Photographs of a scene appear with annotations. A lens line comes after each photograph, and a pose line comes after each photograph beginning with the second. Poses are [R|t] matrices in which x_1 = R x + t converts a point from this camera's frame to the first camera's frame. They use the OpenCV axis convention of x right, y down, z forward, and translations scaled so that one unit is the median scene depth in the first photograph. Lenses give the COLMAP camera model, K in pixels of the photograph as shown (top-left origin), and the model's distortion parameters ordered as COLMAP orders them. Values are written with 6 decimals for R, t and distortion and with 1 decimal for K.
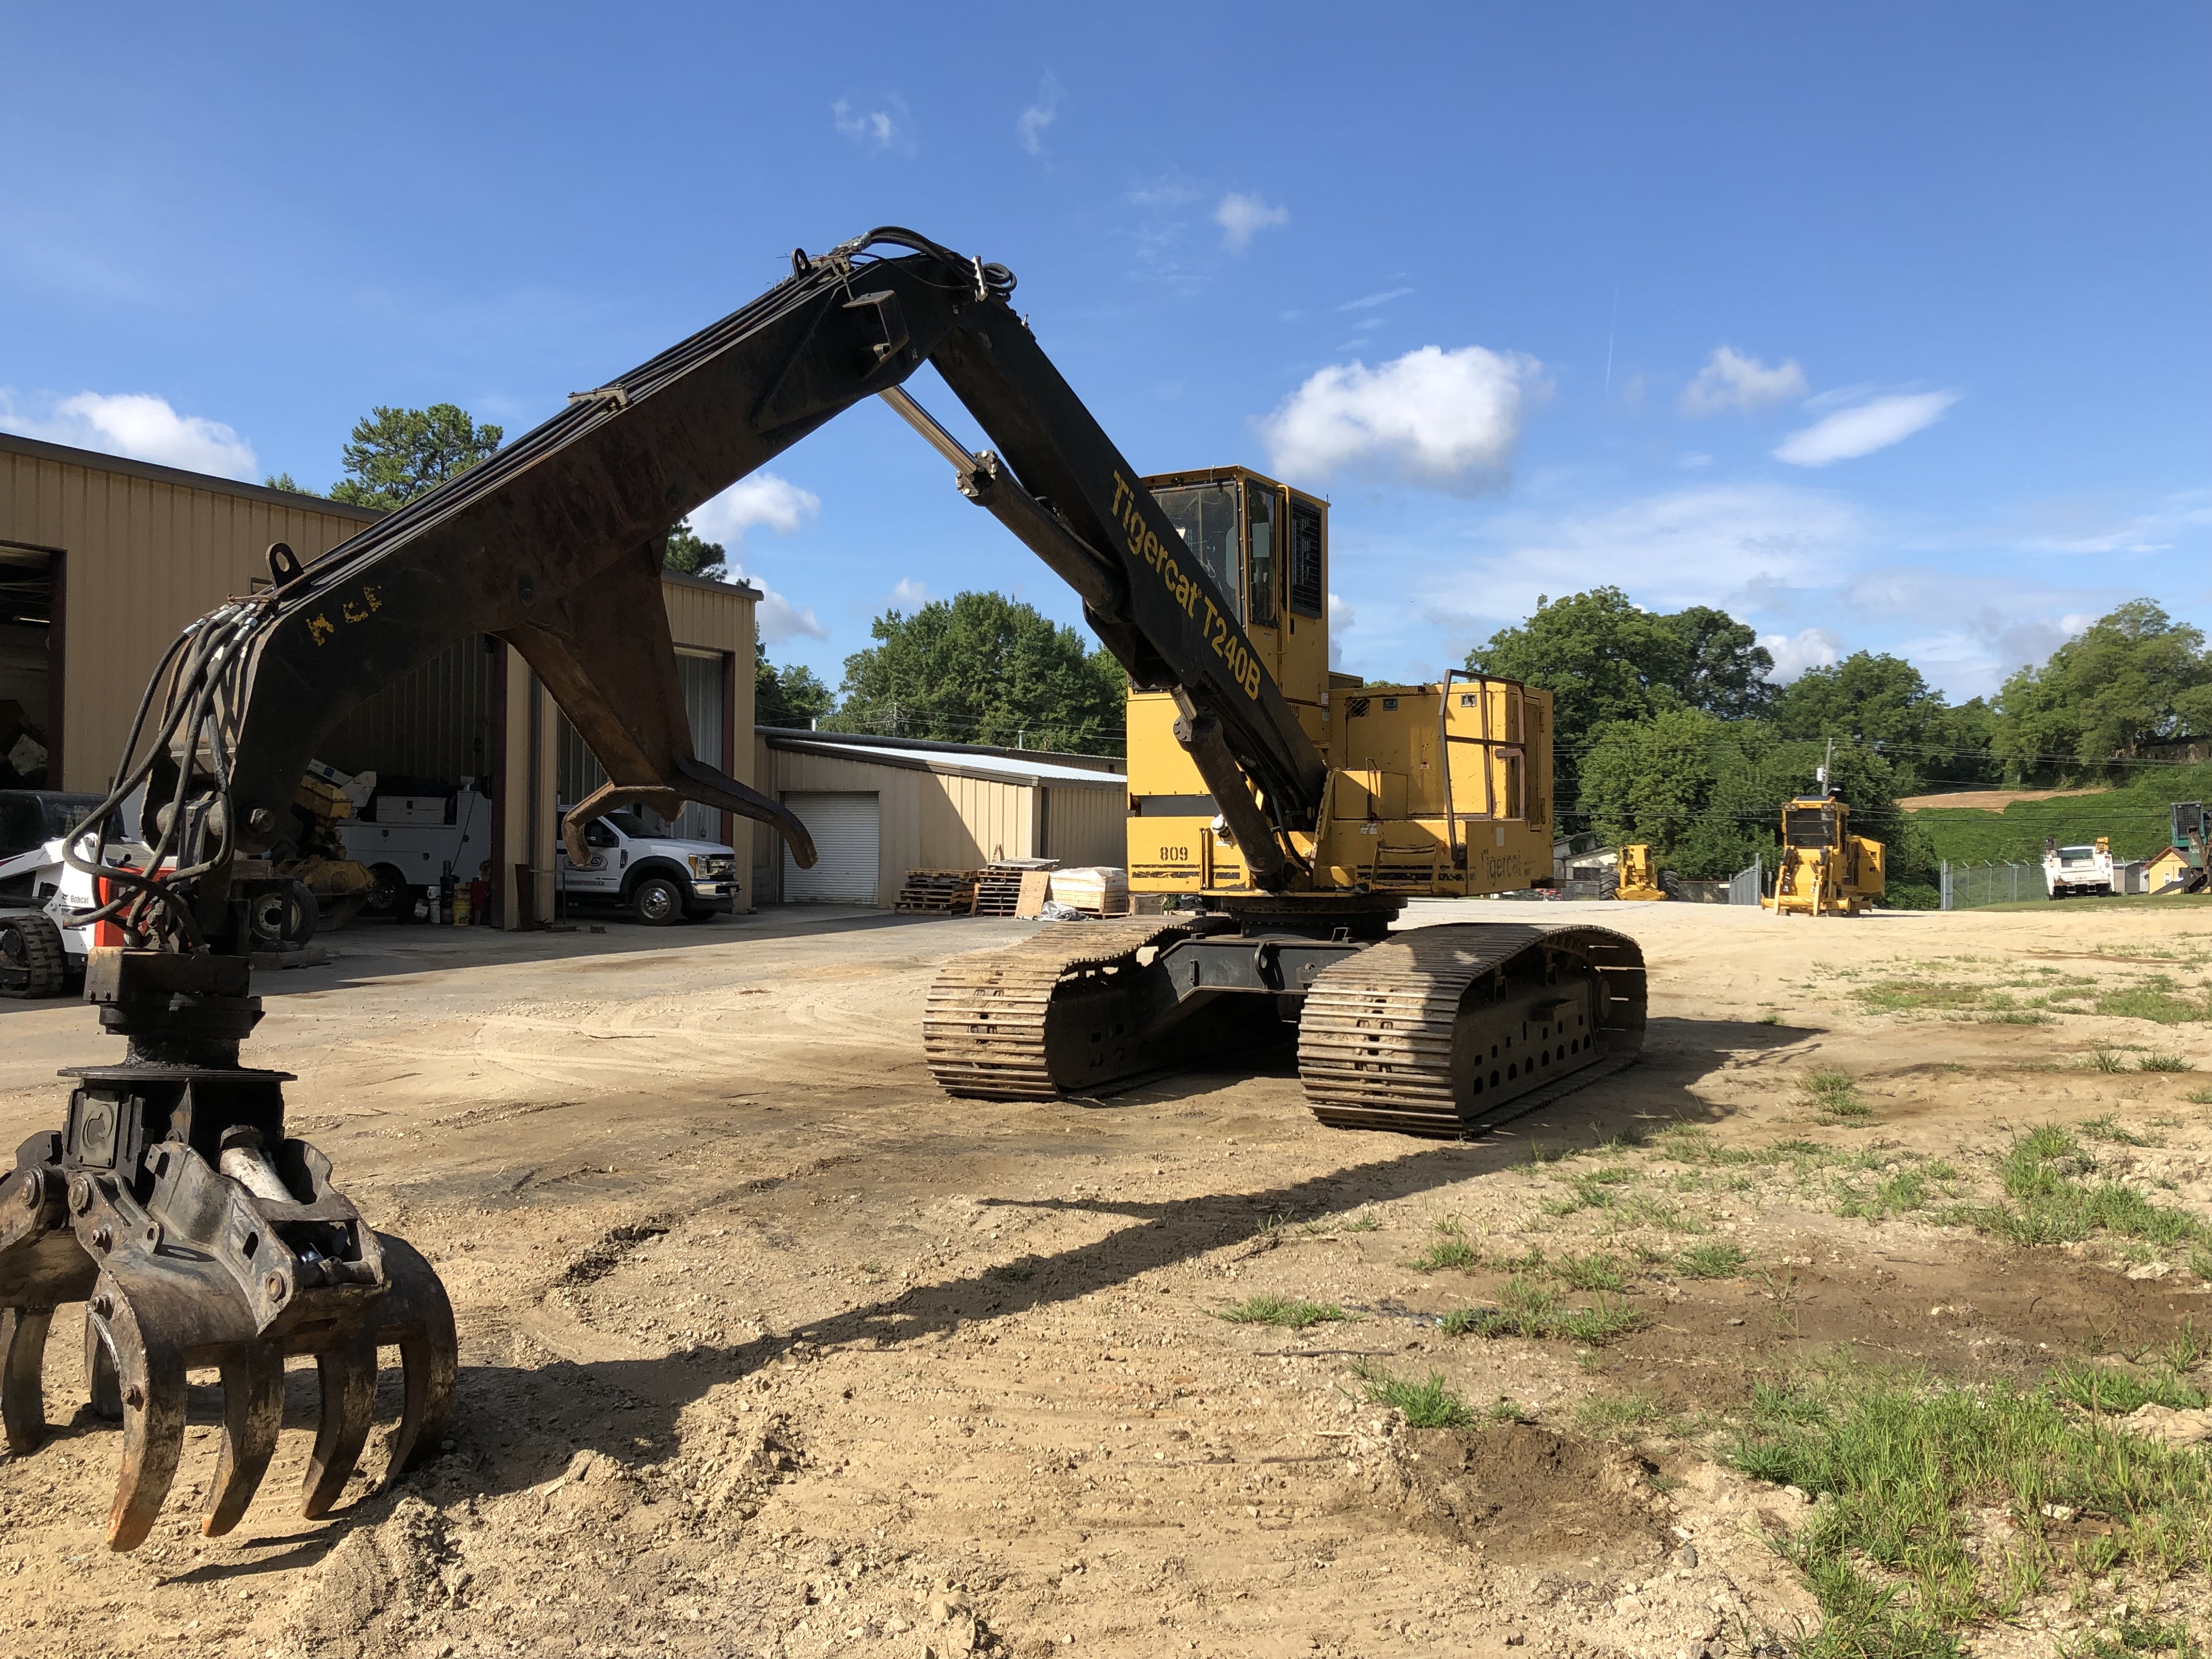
lens RADIAL K [[1841.1, 0, 1107.0], [0, 1841.1, 823.4], [0, 0, 1]] dist [0.017456, -0.012254]
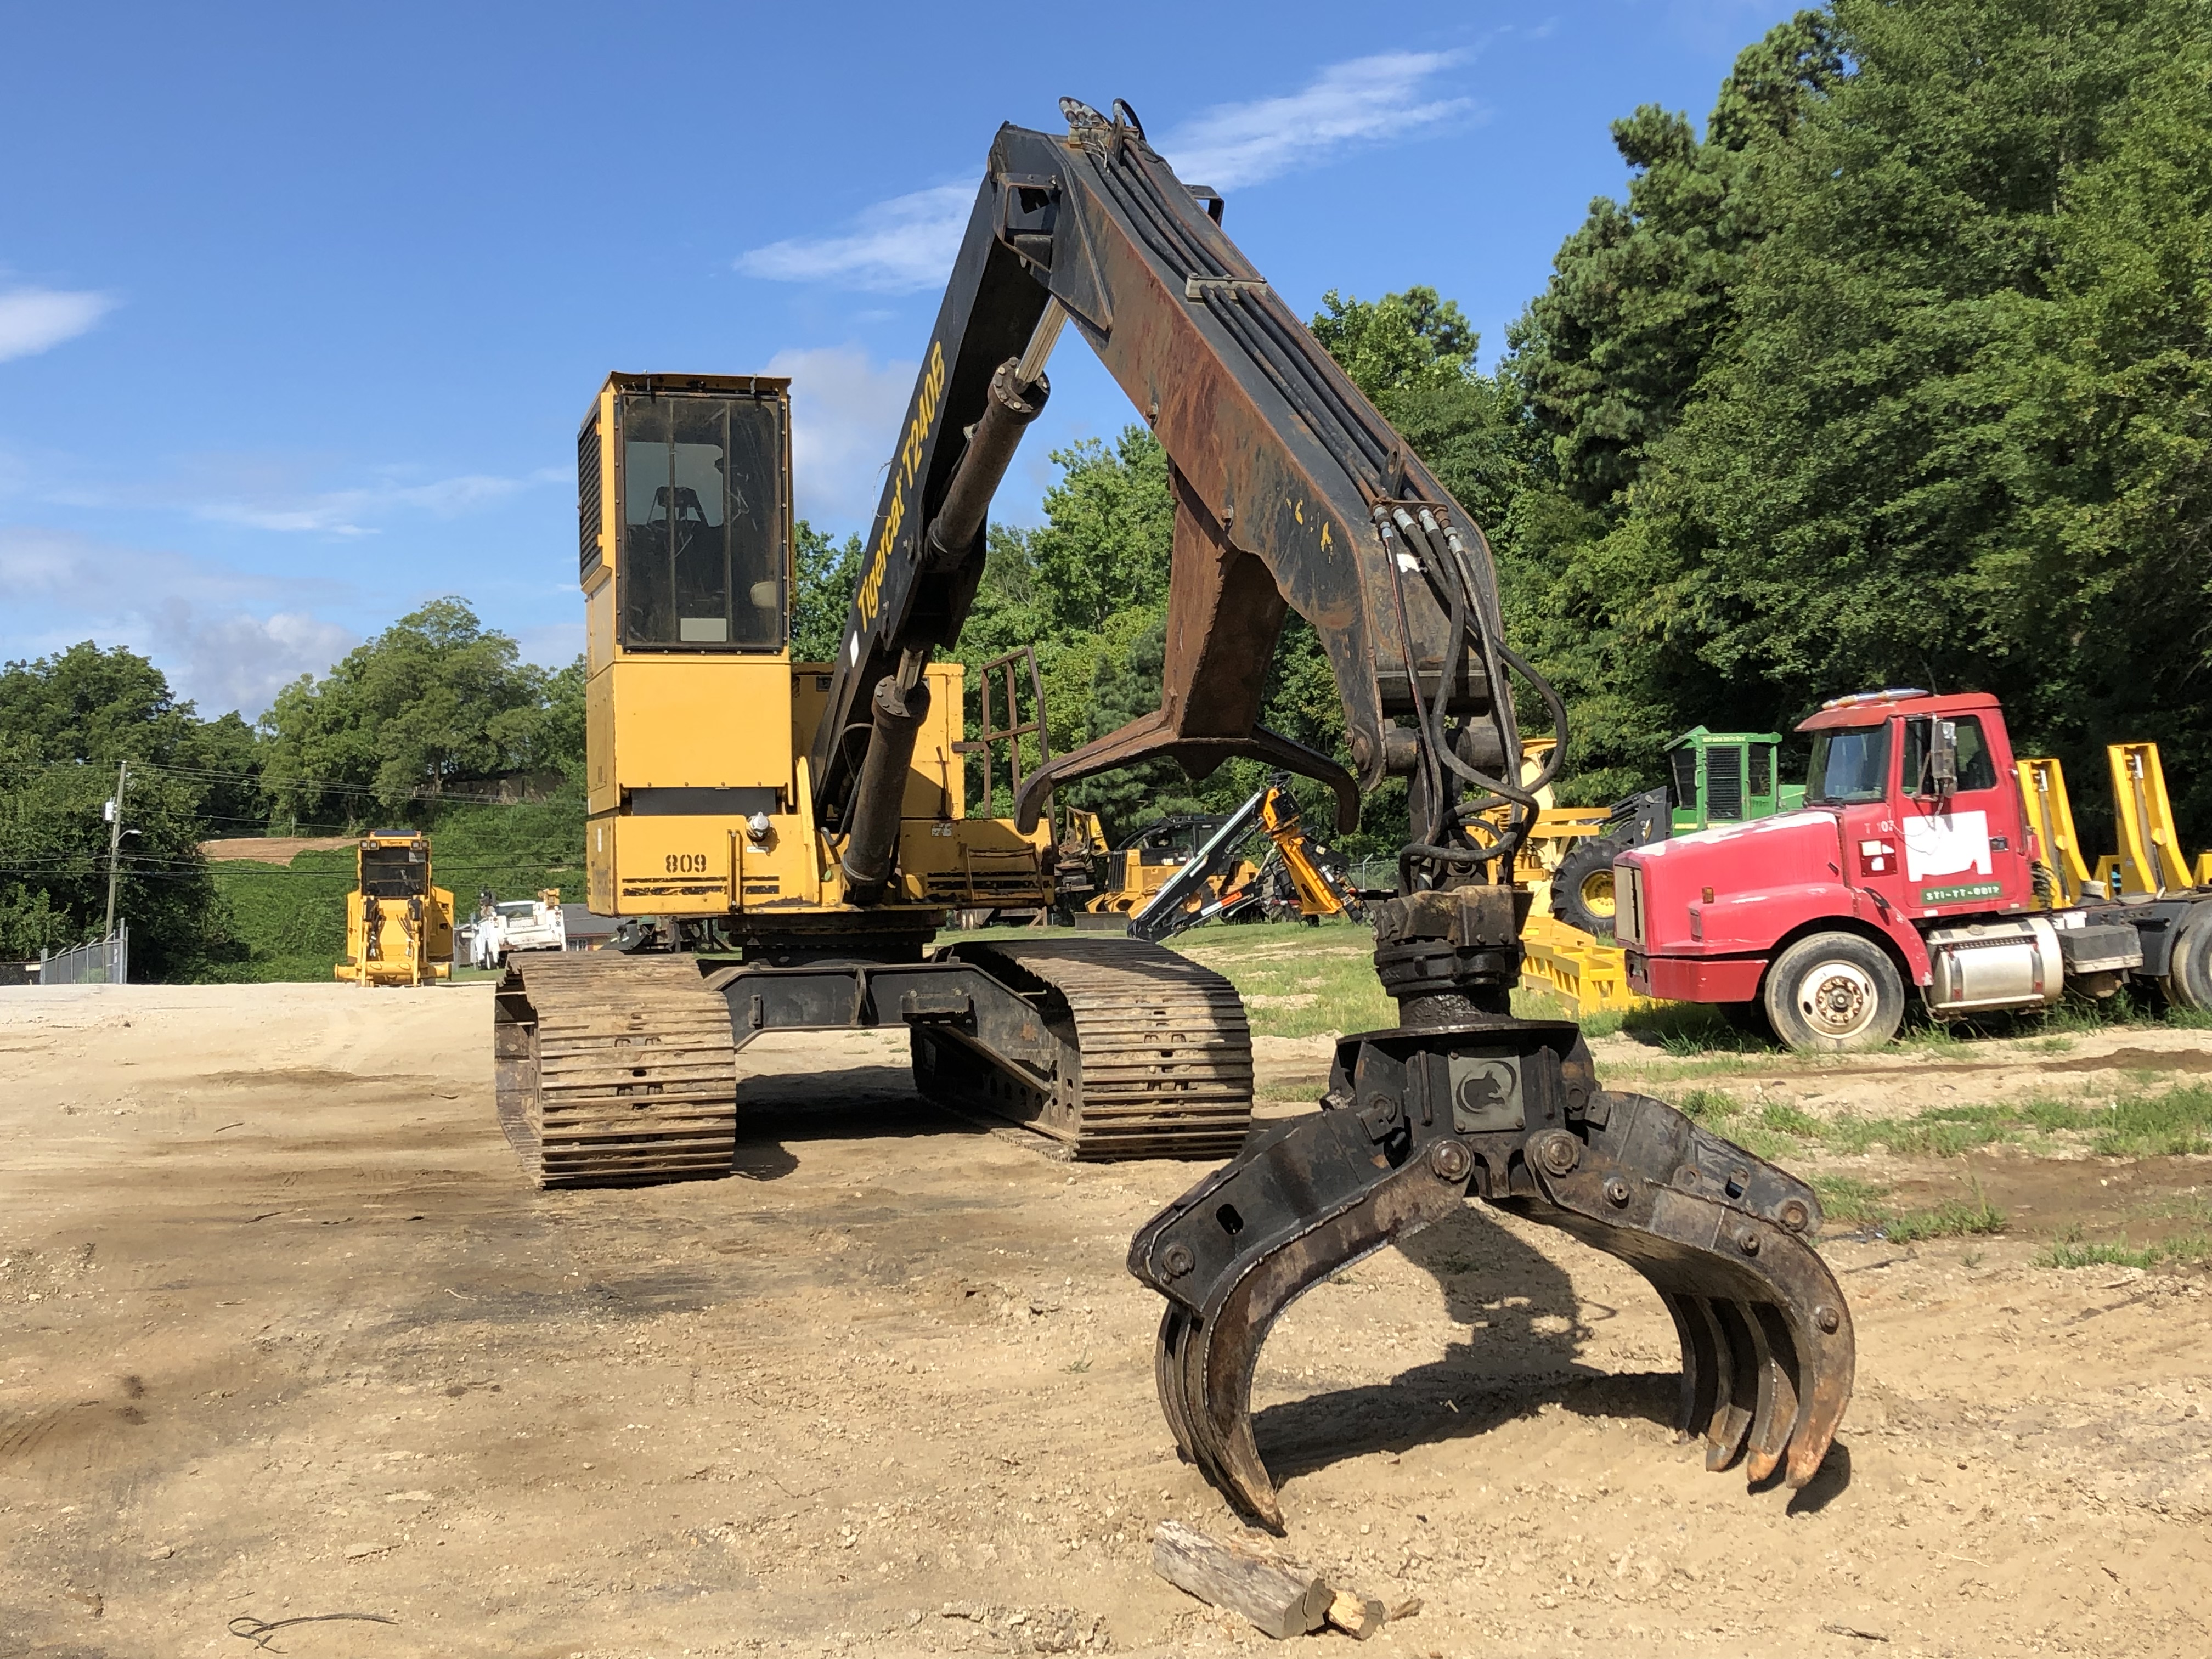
lens RADIAL K [[2688.6, 0, 1107.1], [0, 2688.6, 827.5], [0, 0, 1]] dist [-0.074125, 0.000000]
pose [[0.674212, 0.007878, 0.738496, -0.236092], [0.010079, 0.999752, -0.019867, 0.008942], [-0.738469, 0.020838, 0.673965, 0.037271]]
